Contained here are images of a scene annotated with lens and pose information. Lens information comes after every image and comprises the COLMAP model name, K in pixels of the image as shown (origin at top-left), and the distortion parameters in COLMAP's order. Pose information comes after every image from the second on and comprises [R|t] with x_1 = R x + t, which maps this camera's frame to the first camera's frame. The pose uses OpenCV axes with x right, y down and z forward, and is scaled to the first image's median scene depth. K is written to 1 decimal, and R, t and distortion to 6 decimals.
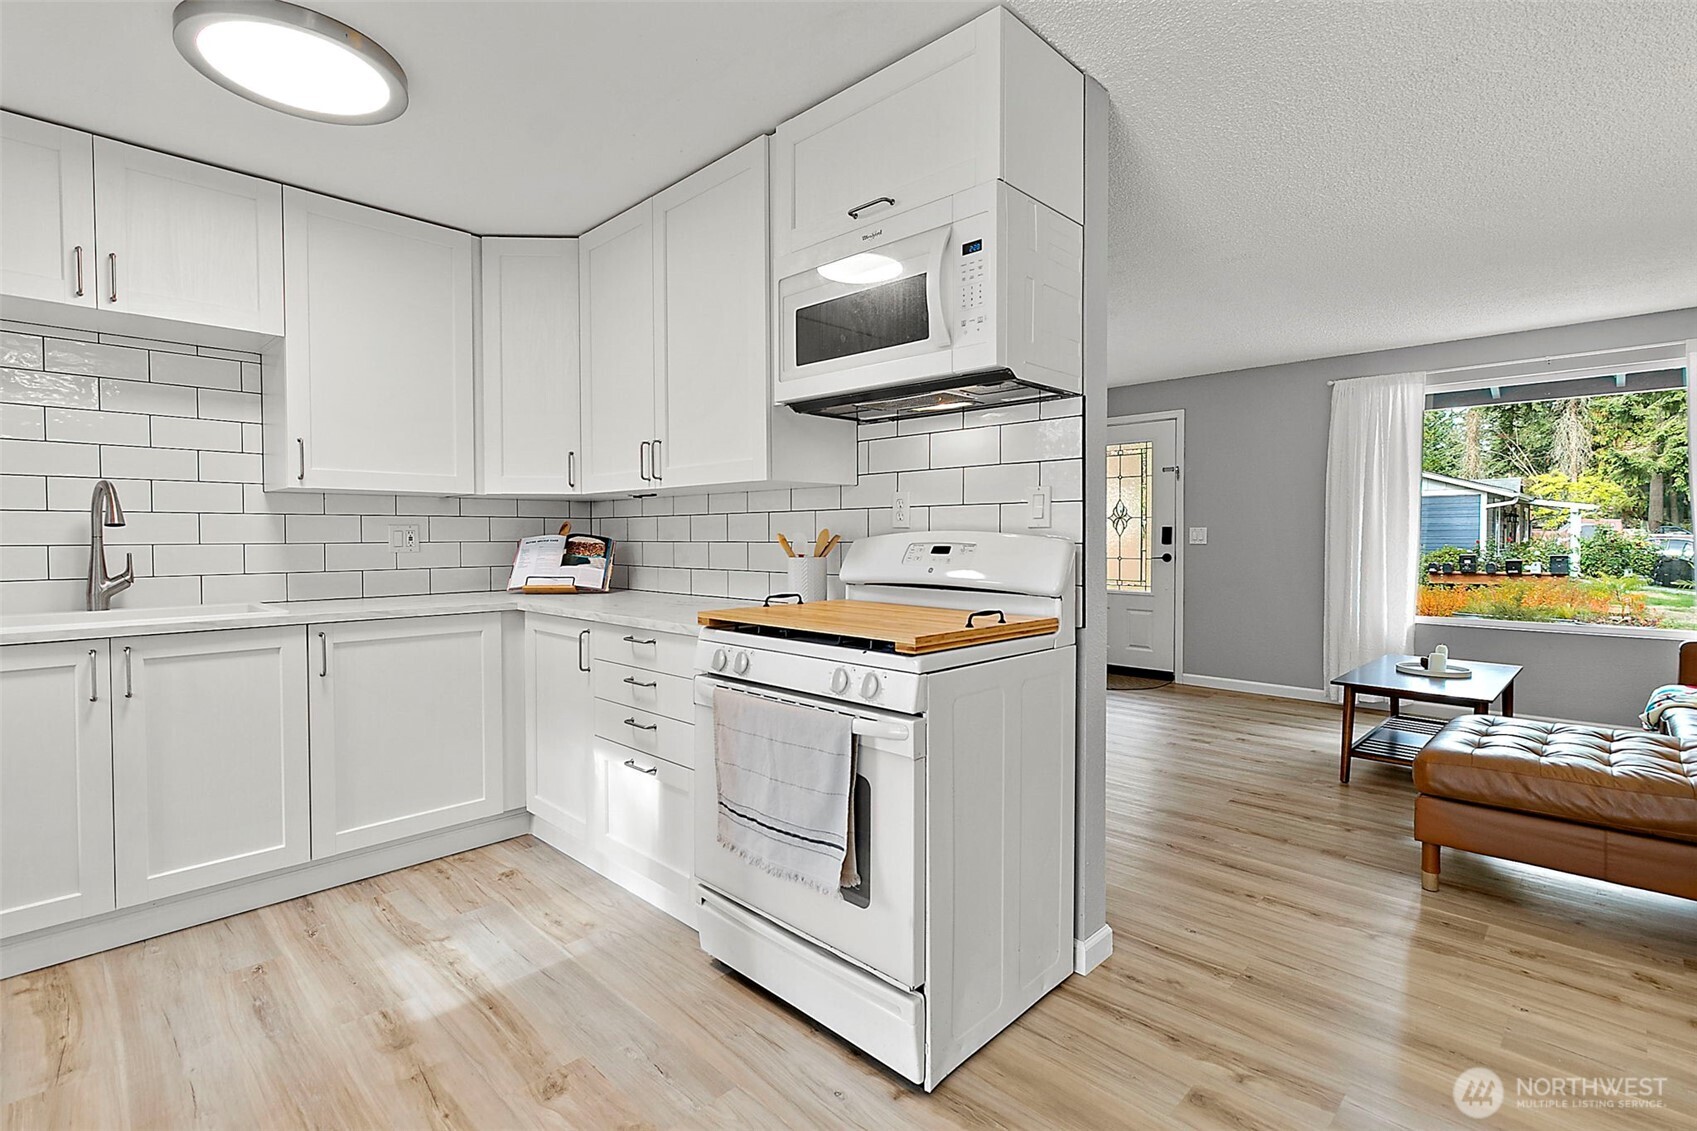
lens RADIAL K [[791.8, 0, 848.6], [0, 791.8, 556.4], [0, 0, 1]] dist [0.004550, 0.000908]
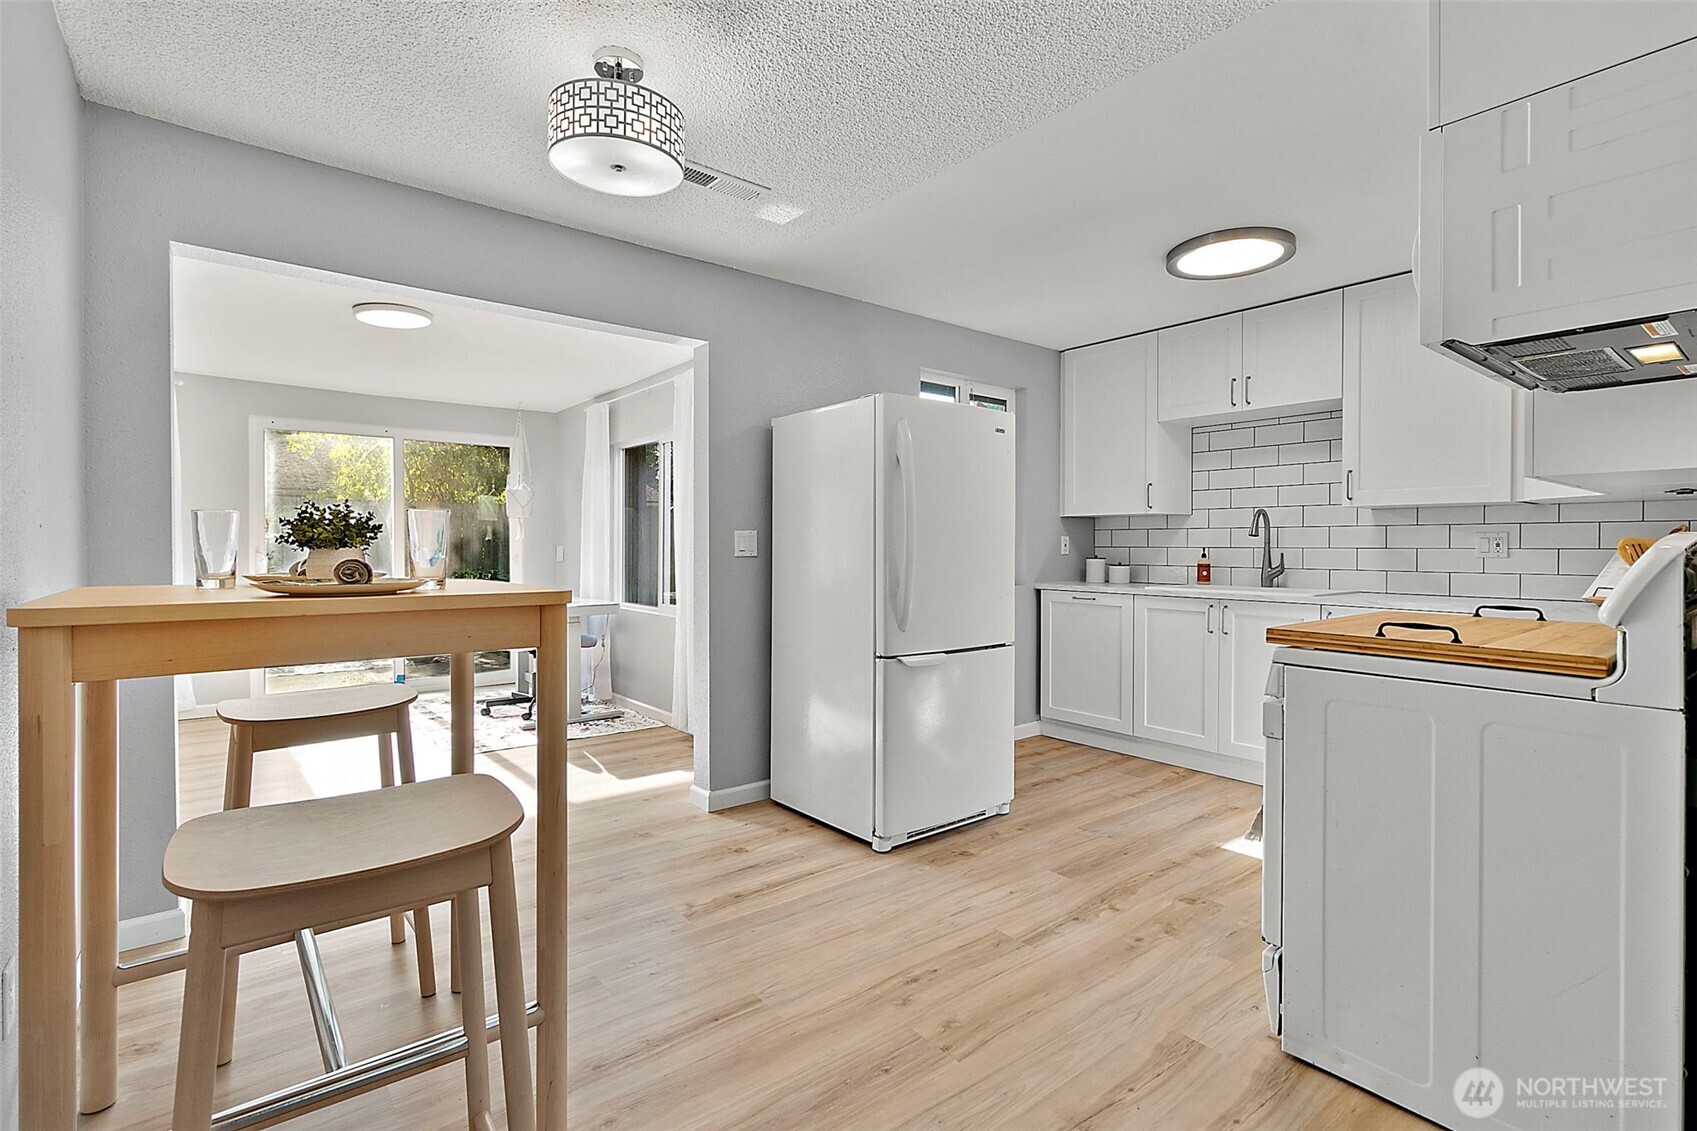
lens RADIAL K [[799.2, 0, 853.9], [0, 799.2, 552.0], [0, 0, 1]] dist [-0.003067, -0.000161]
pose [[-0.116963, 0.011113, -0.993074, 0.907030], [-0.027859, 0.999507, 0.014466, -0.005947], [0.992746, 0.029358, -0.116595, 0.378823]]
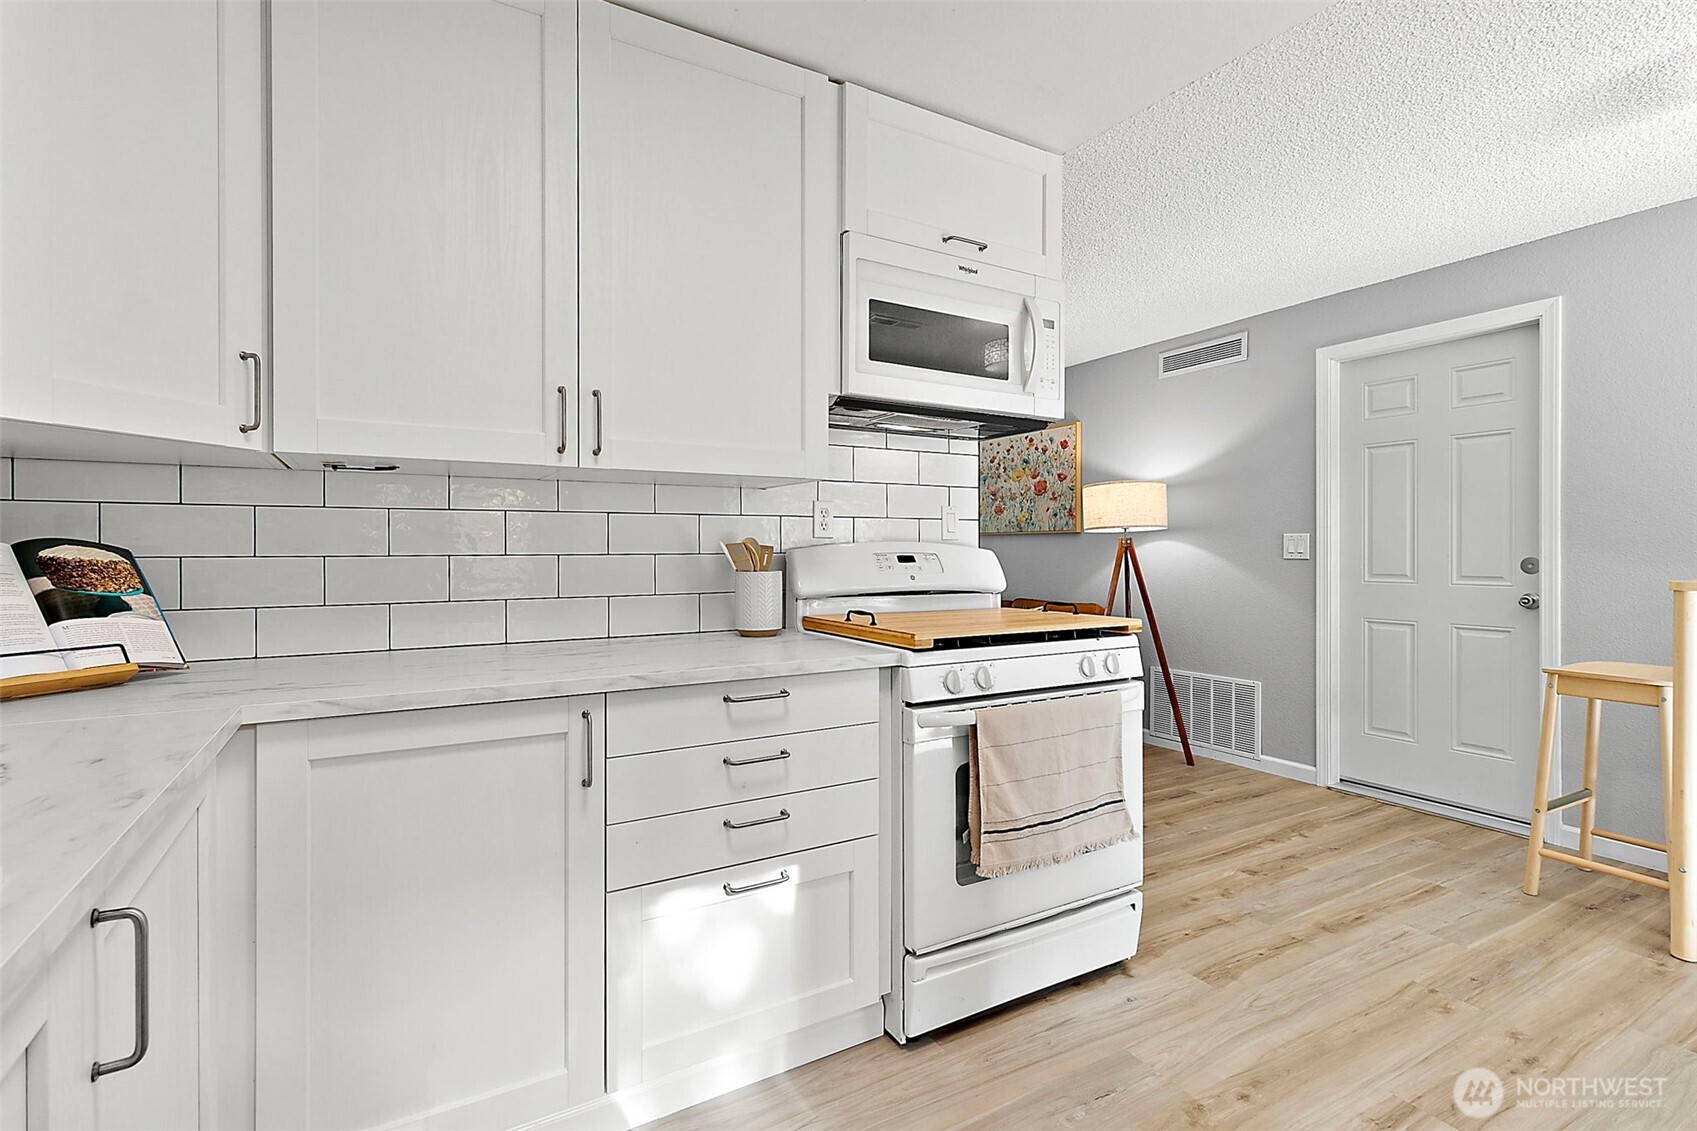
lens RADIAL K [[799.2, 0, 853.9], [0, 799.2, 552.0], [0, 0, 1]] dist [-0.003067, -0.000161]
pose [[0.267479, -0.002086, 0.963561, -0.956441], [0.026979, 0.999622, -0.005325, -0.013873], [-0.963186, 0.027420, 0.267434, 0.773927]]
